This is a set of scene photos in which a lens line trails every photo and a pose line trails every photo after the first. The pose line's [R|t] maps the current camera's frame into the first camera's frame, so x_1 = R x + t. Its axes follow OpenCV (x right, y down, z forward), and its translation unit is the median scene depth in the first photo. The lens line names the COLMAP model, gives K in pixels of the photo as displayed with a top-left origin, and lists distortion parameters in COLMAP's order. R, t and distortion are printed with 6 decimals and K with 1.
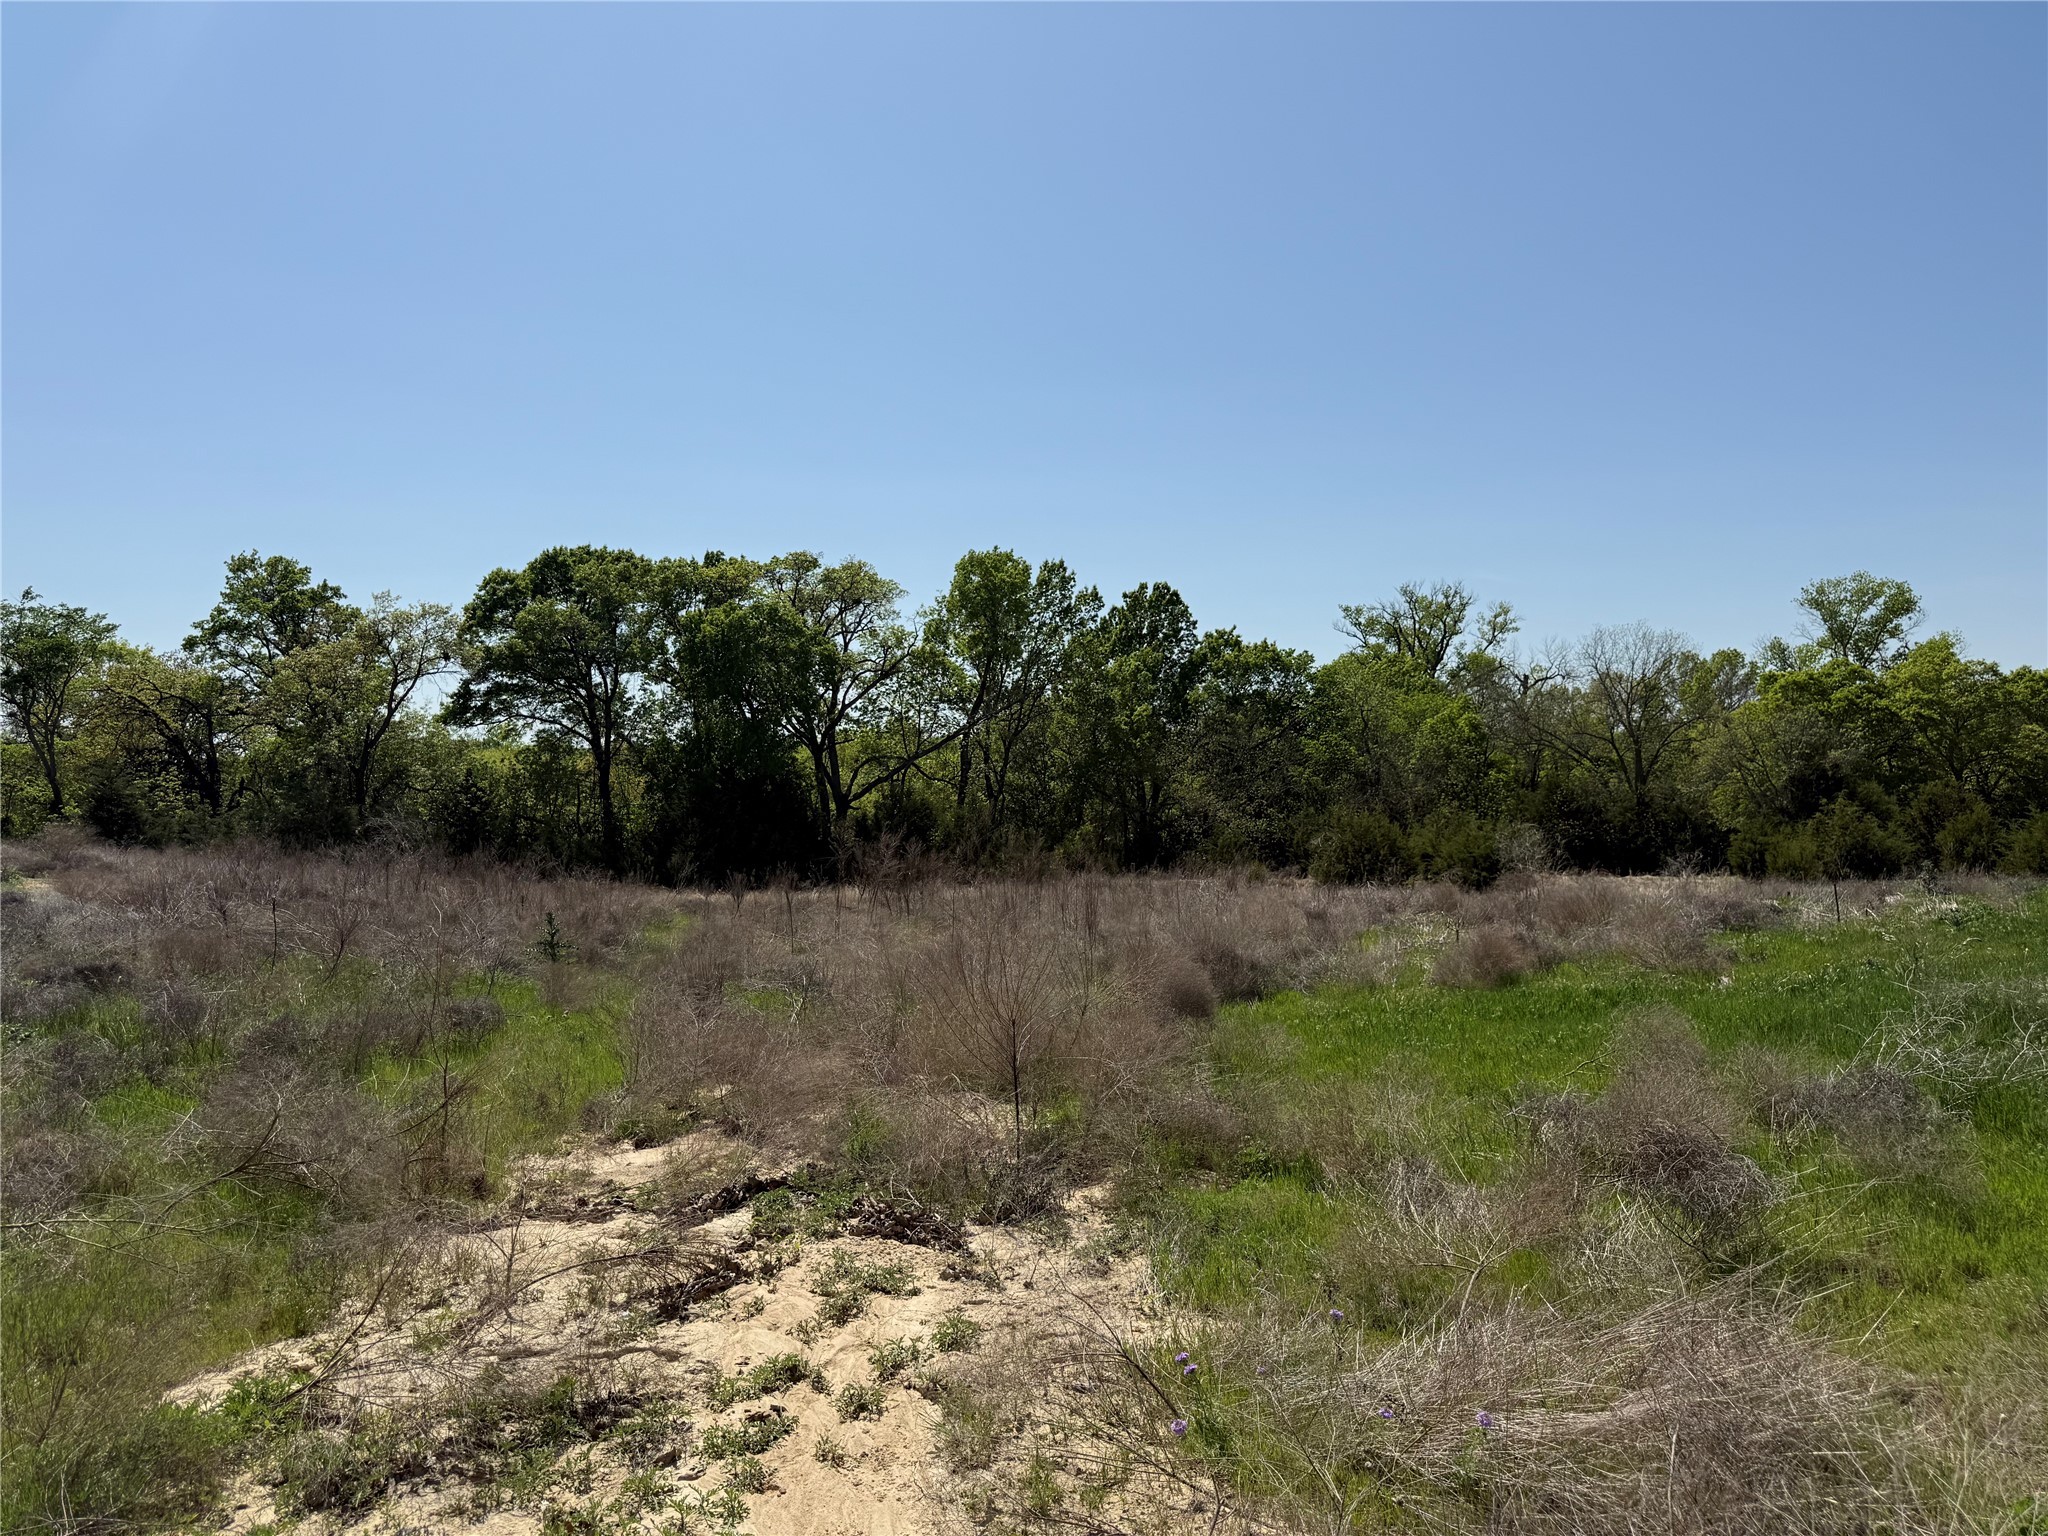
lens RADIAL K [[1440.9, 0, 1024.0], [0, 1440.9, 768.0], [0, 0, 1]] dist [0.076671, -0.155837]
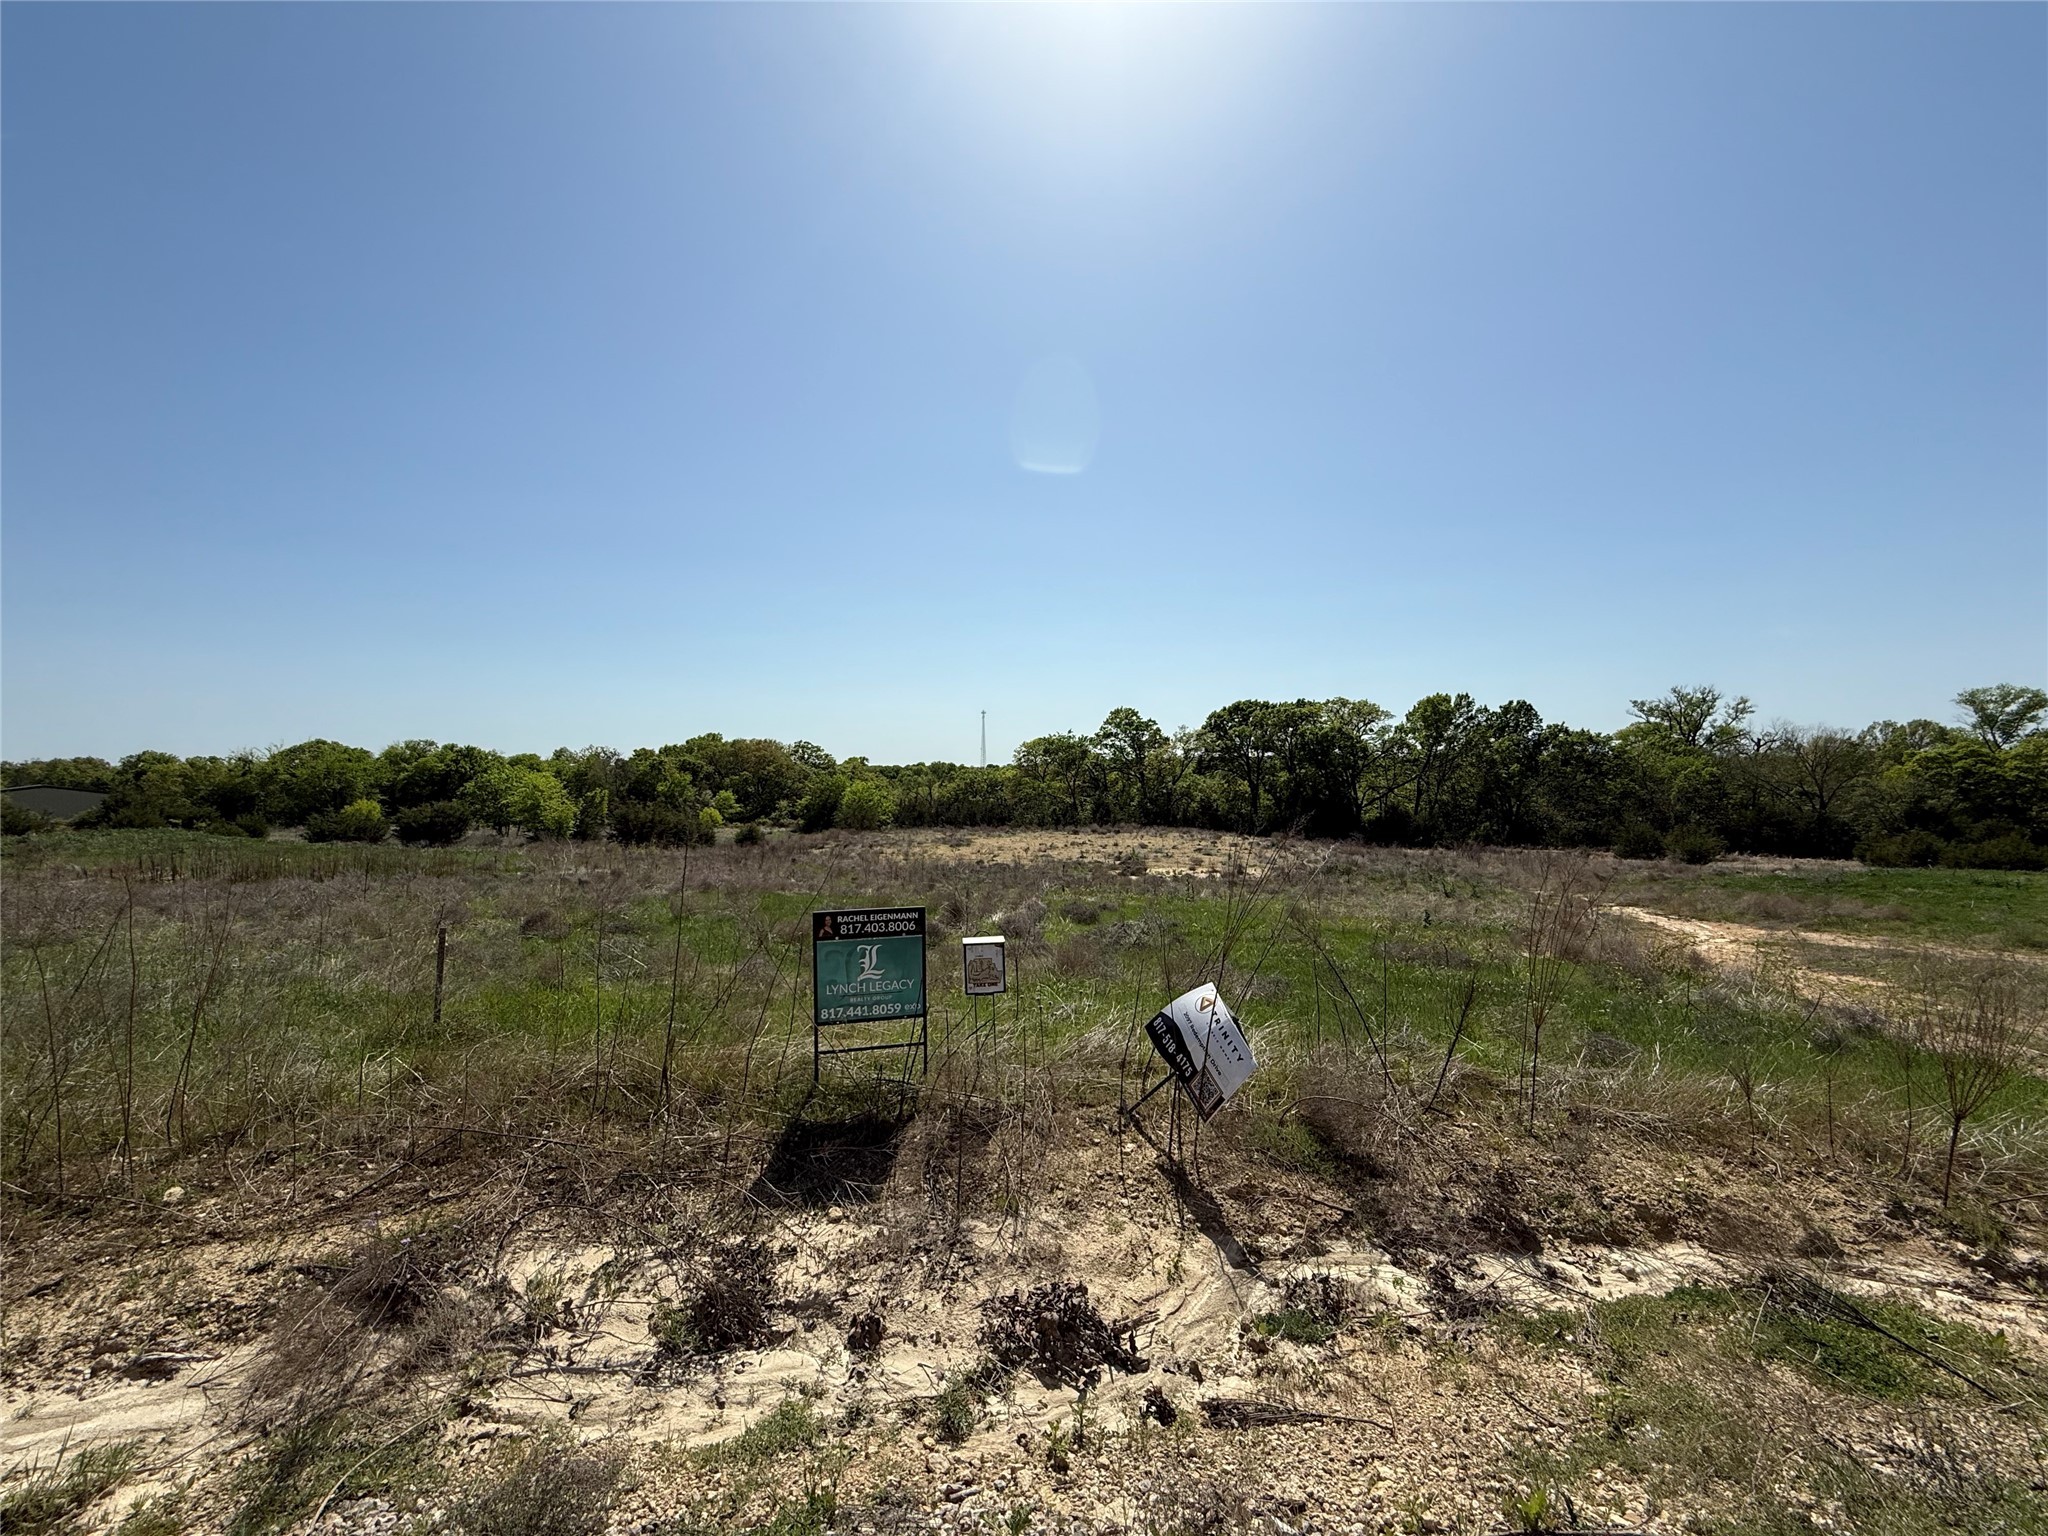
lens RADIAL K [[828.1, 0, 1027.4], [0, 828.1, 756.9], [0, 0, 1]] dist [0.009269, -0.000092]
pose [[0.914186, -0.001544, -0.405292, -0.071287], [-0.003350, 0.999930, -0.011365, -0.036518], [0.405281, 0.011747, 0.914117, -0.368530]]
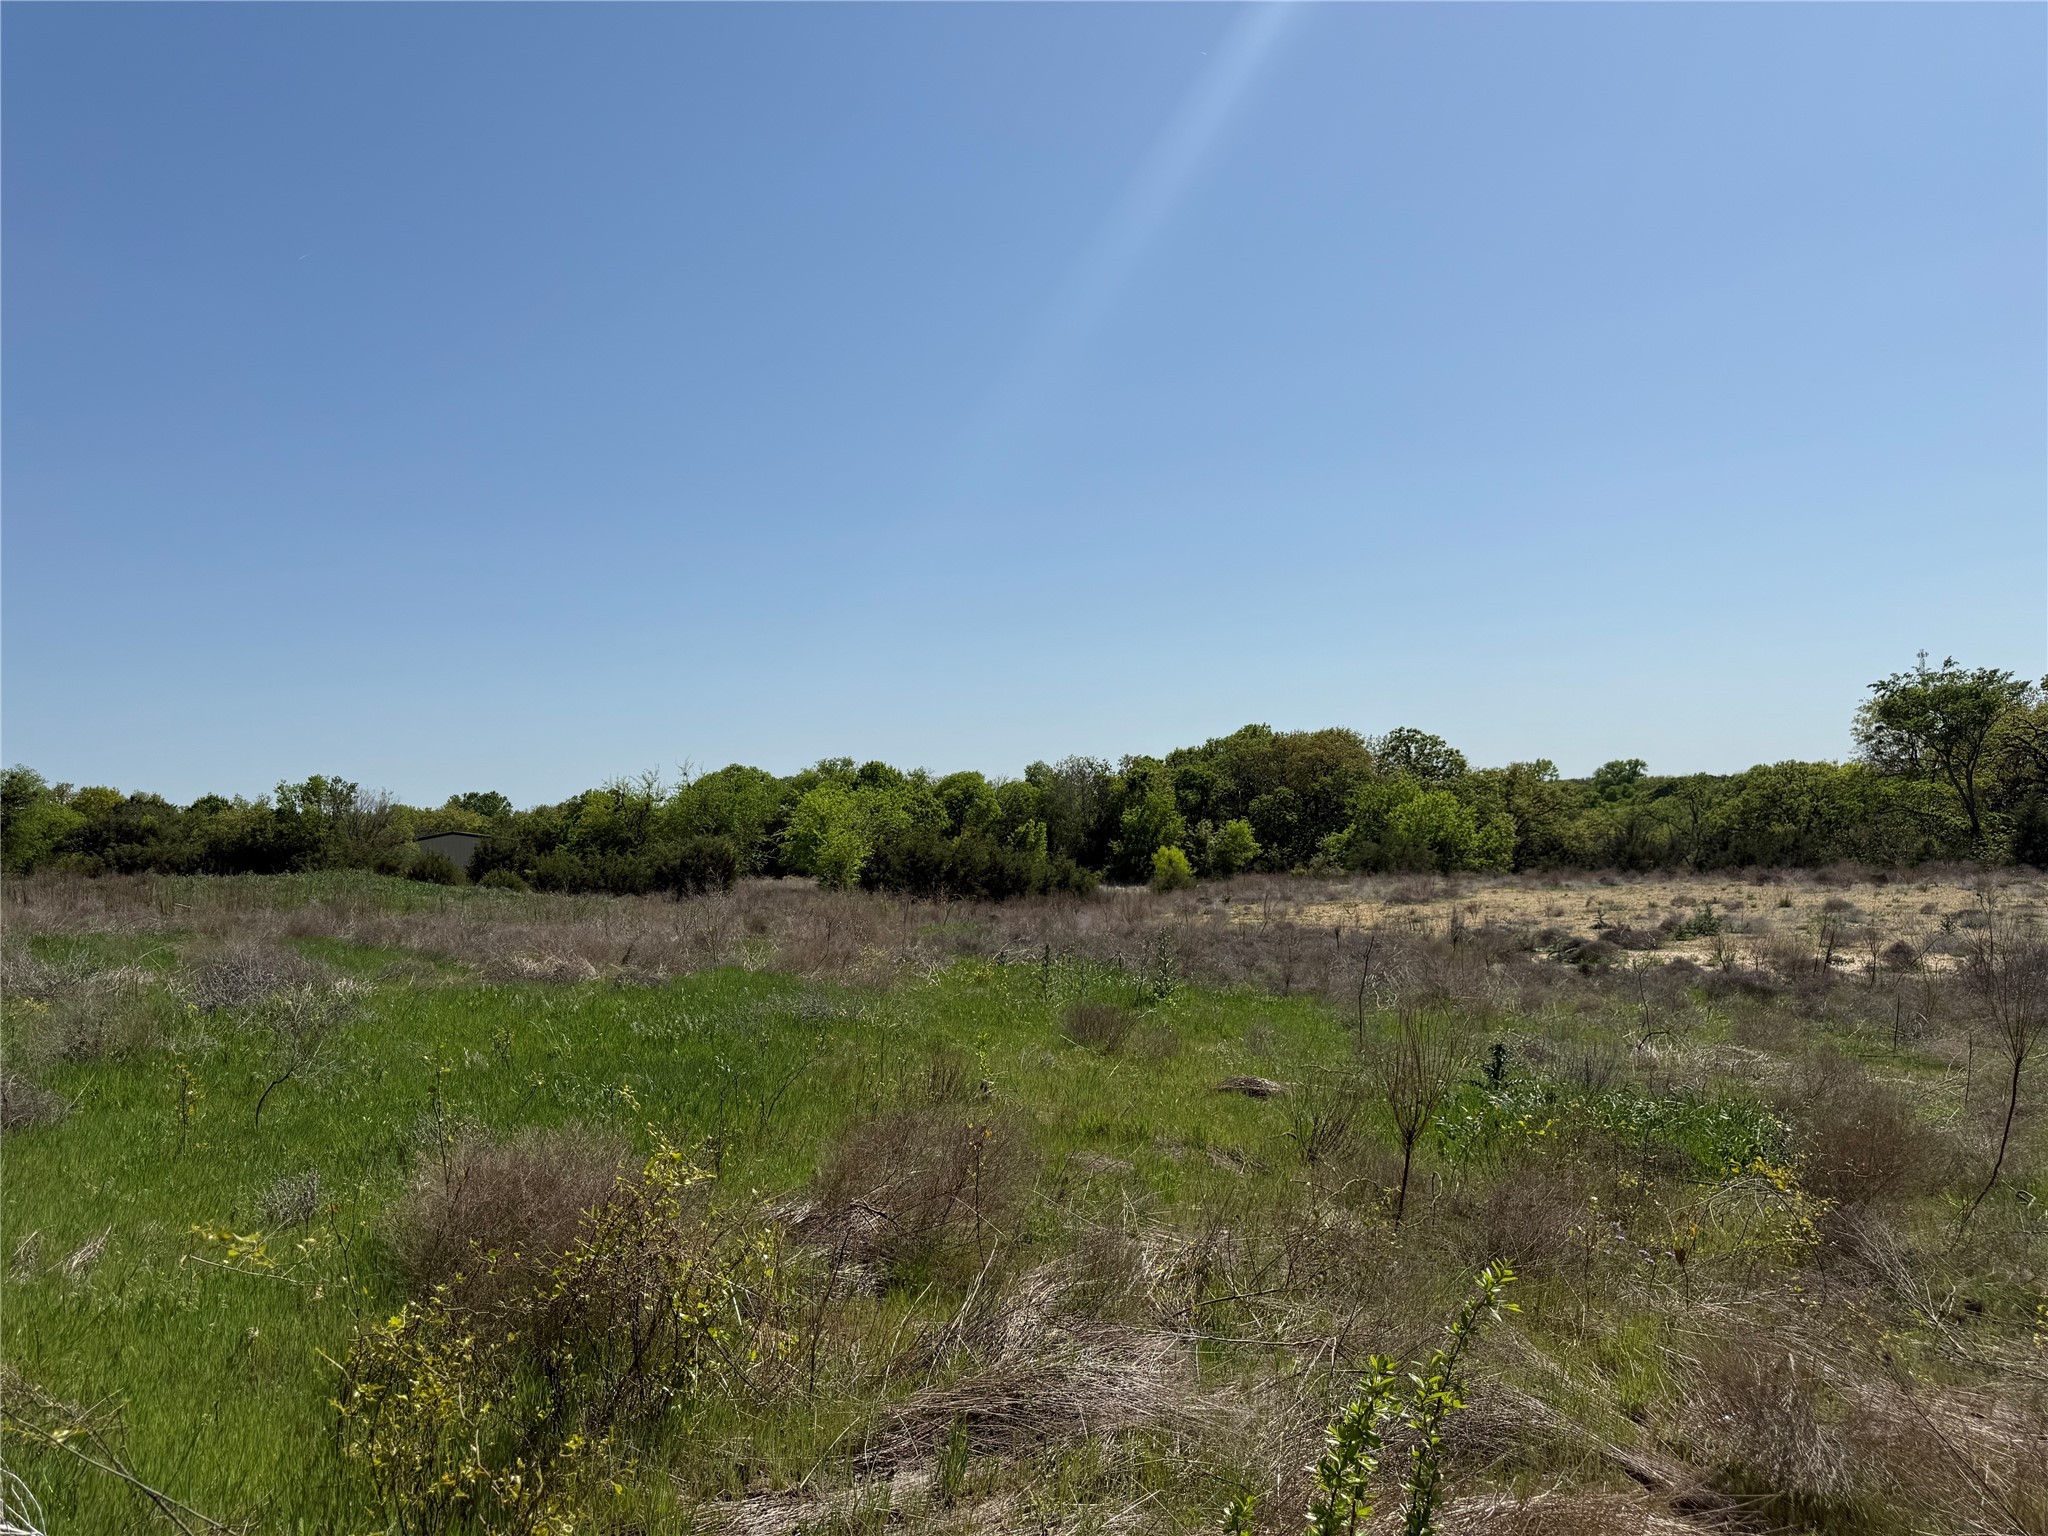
lens RADIAL K [[1440.9, 0, 1024.0], [0, 1440.9, 768.0], [0, 0, 1]] dist [0.076671, -0.155837]
pose [[0.494000, -0.042481, -0.868423, -0.004215], [0.036869, 0.998931, -0.027892, -0.016817], [0.868680, -0.018239, 0.495038, -0.202947]]
